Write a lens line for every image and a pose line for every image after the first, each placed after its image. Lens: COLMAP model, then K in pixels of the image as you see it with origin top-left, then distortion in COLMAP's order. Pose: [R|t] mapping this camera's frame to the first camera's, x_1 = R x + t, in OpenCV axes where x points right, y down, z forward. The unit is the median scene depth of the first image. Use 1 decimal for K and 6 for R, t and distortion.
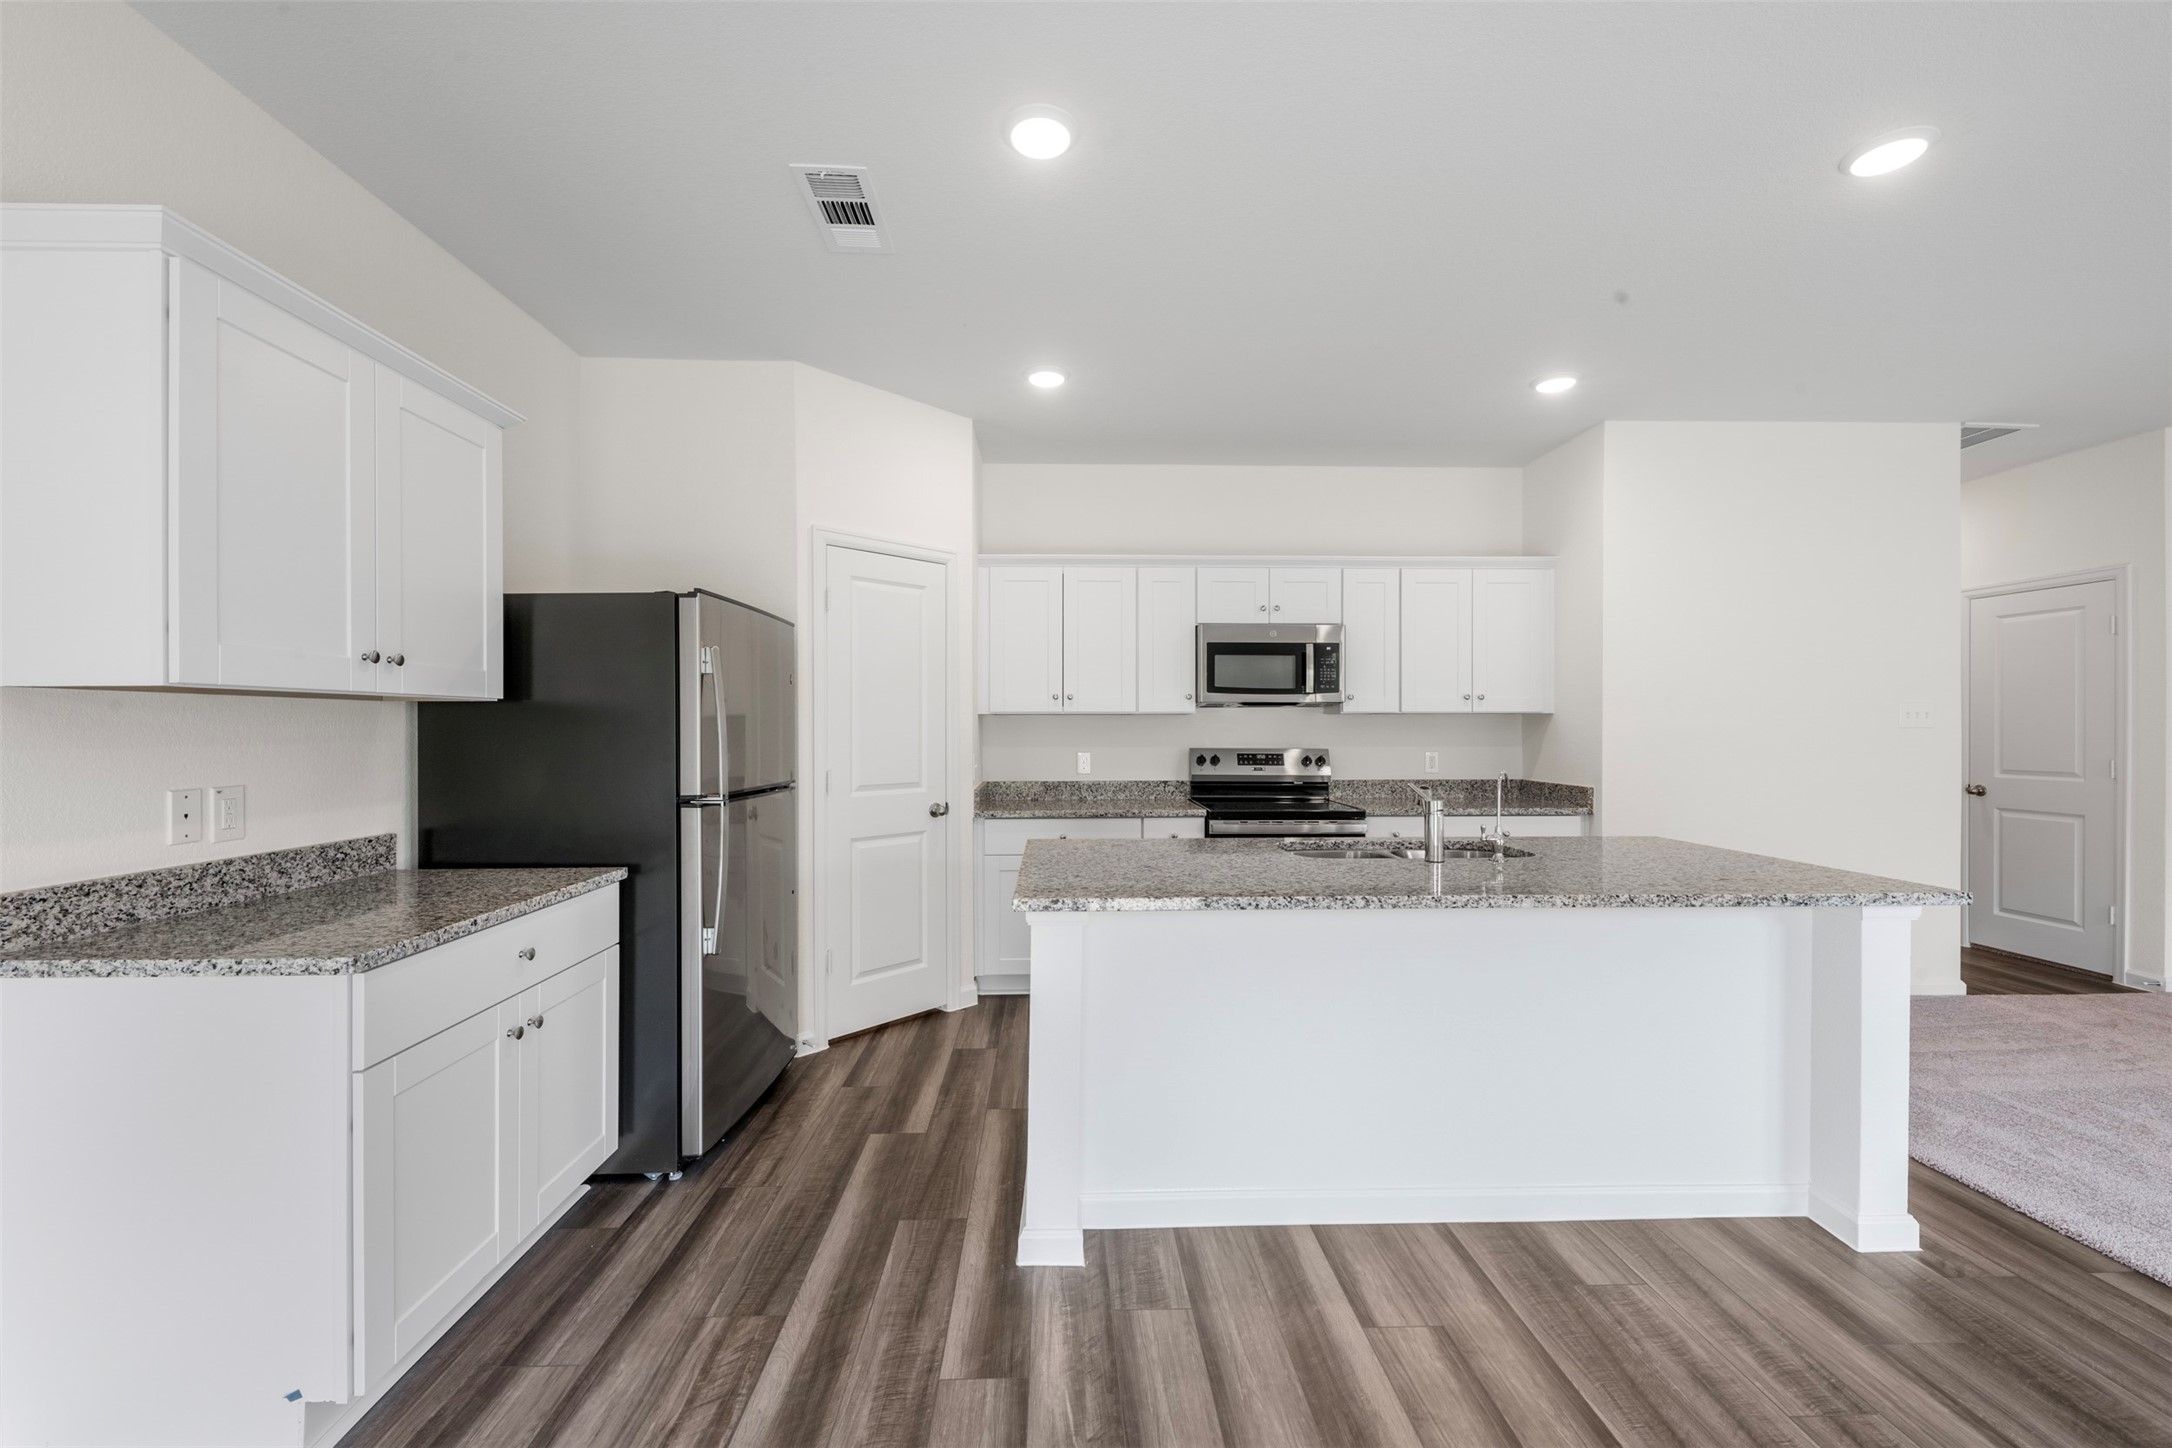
lens RADIAL K [[874.4, 0, 1088.2], [0, 874.4, 730.6], [0, 0, 1]] dist [0.006441, -0.001996]
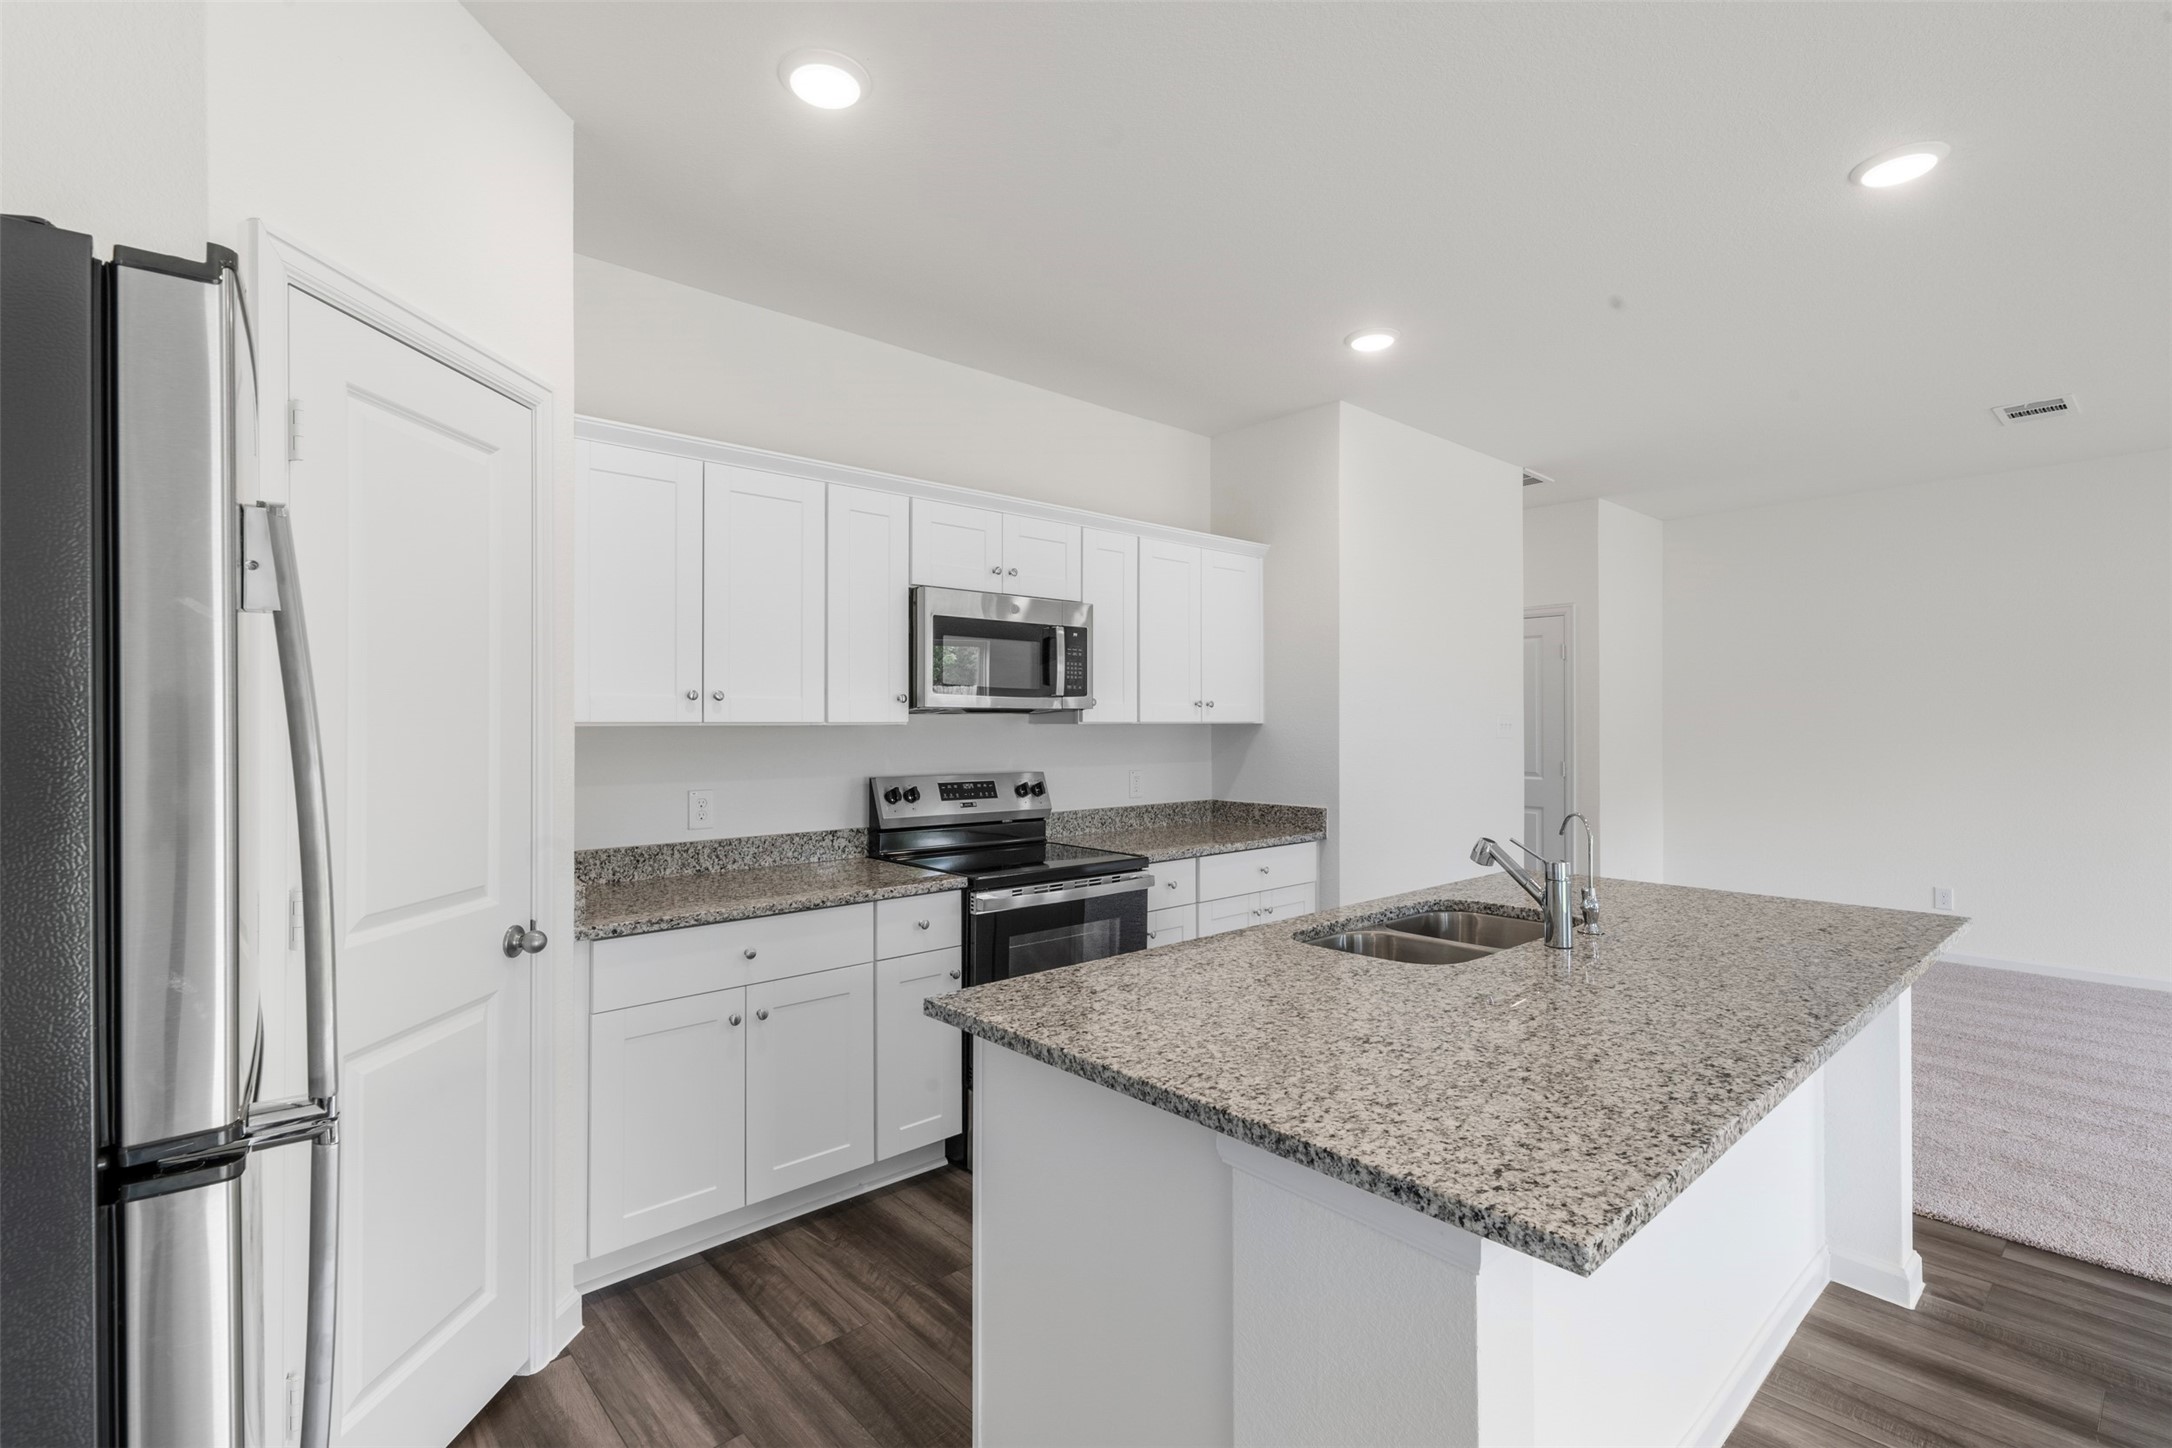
lens RADIAL K [[998.3, 0, 1086.7], [0, 998.3, 721.2], [0, 0, 1]] dist [0.004072, 0.001866]
pose [[0.763688, 0.002115, 0.645582, -0.253520], [-0.001873, 0.999998, -0.001060, -0.021647], [-0.645583, -0.000399, 0.763690, 0.364635]]
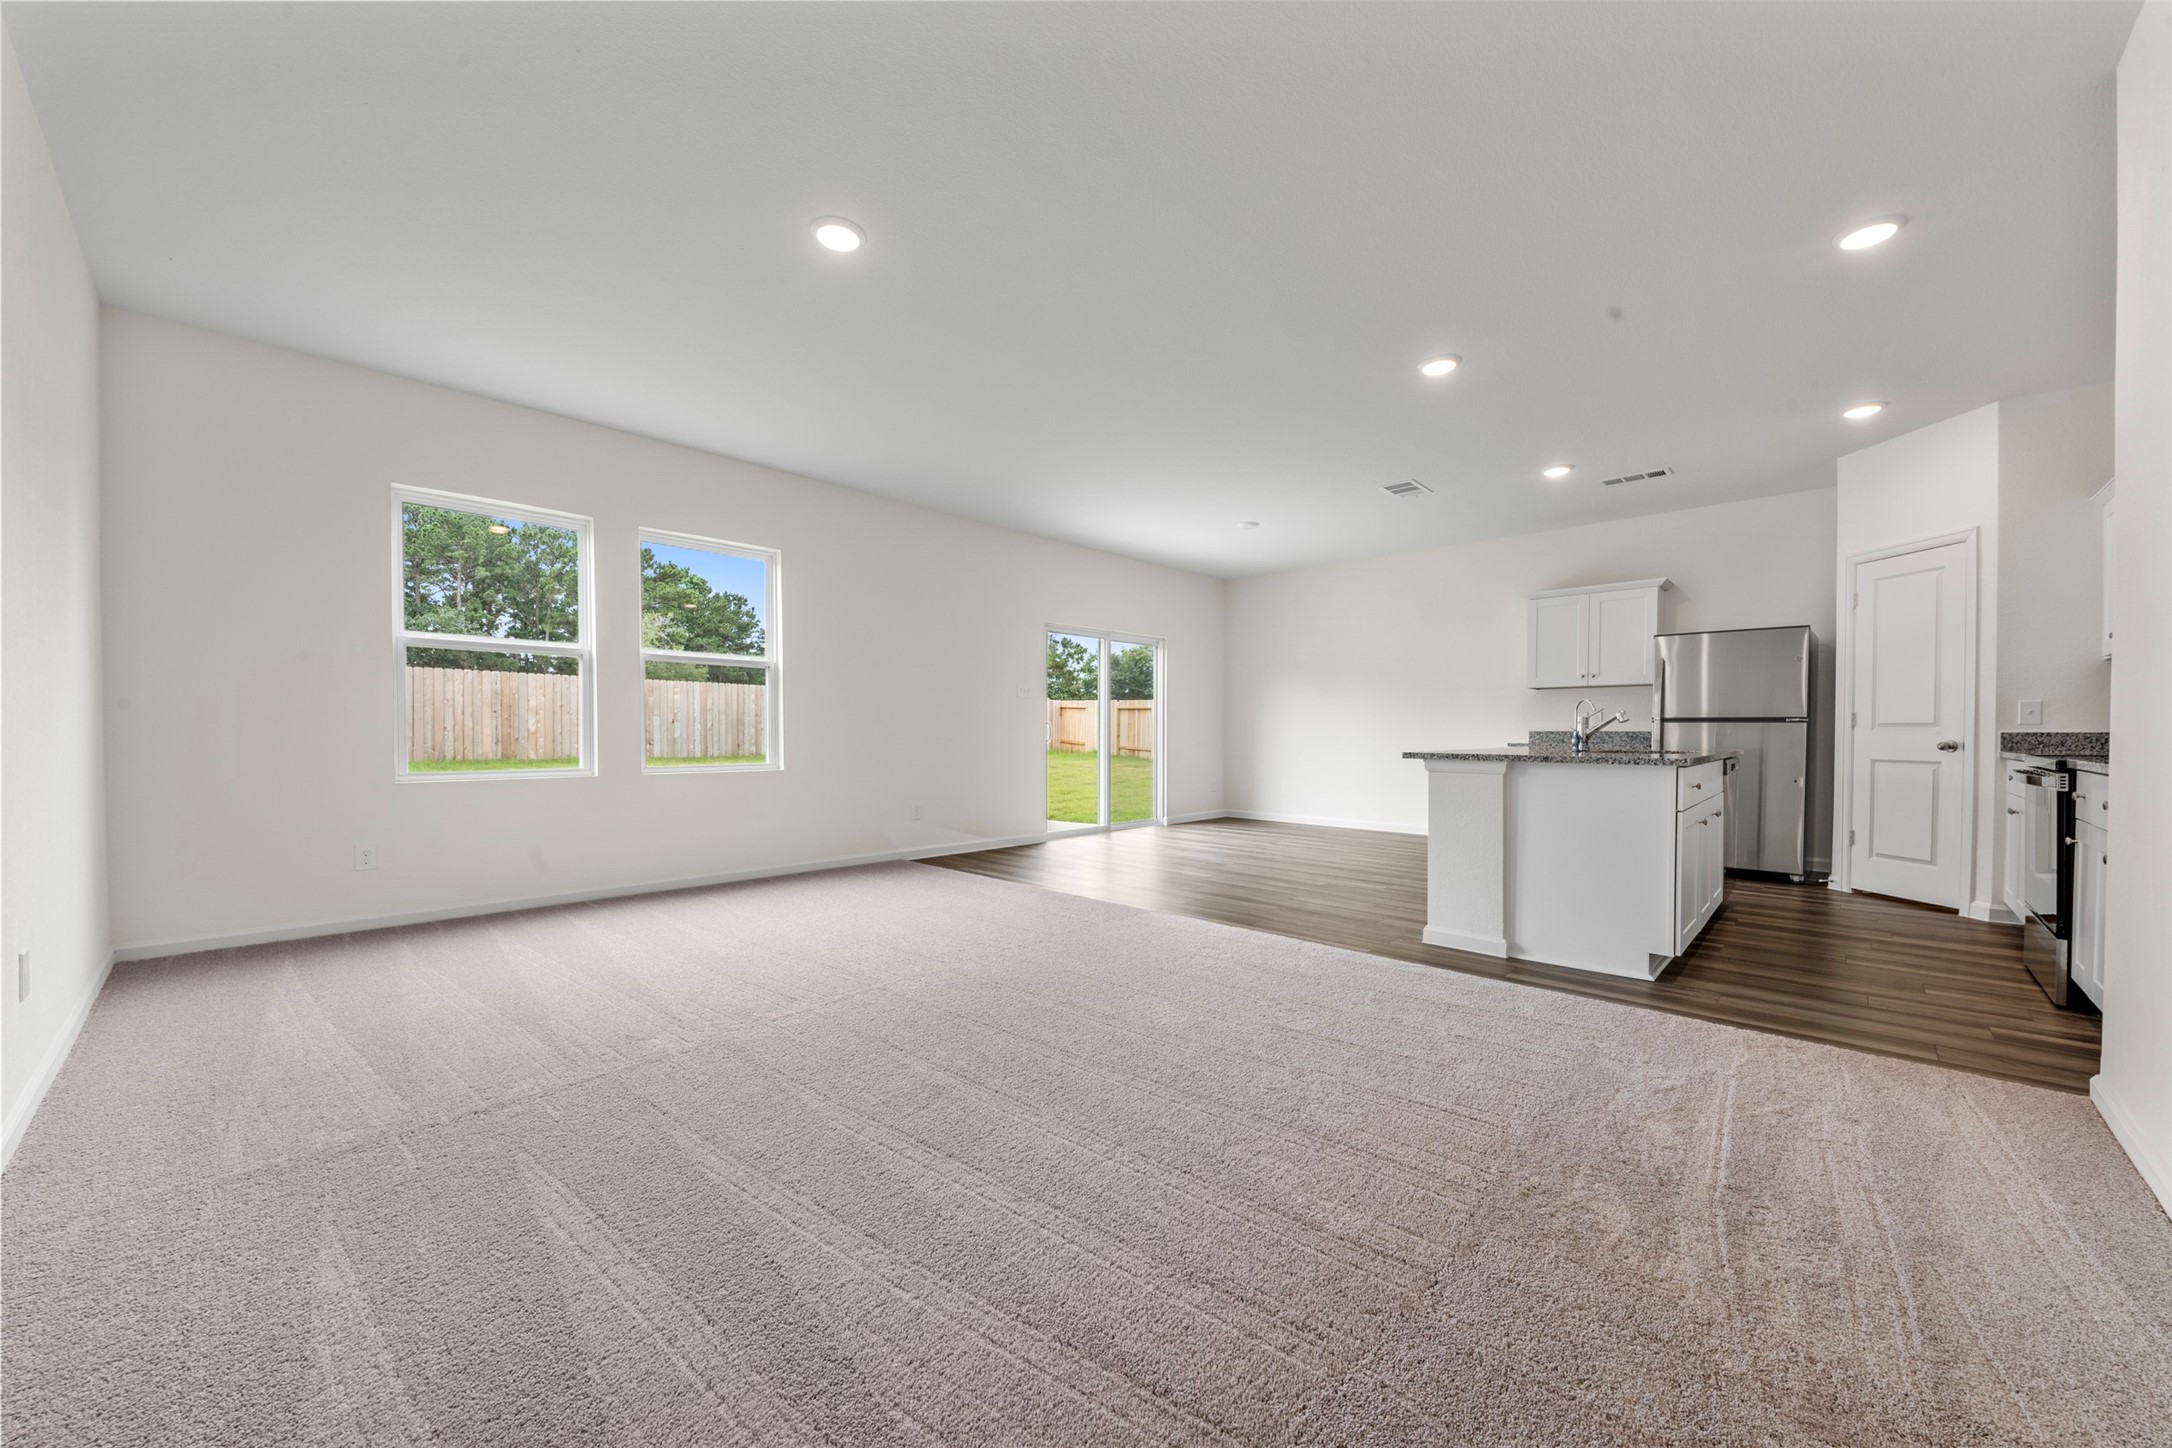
lens RADIAL K [[790.6, 0, 1074.9], [0, 790.6, 745.0], [0, 0, 1]] dist [0.001499, 0.000429]
pose [[-0.723834, 0.007797, -0.689930, 1.328197], [-0.005682, 0.999835, 0.017260, 0.069705], [0.689951, 0.016413, -0.723670, 0.856287]]
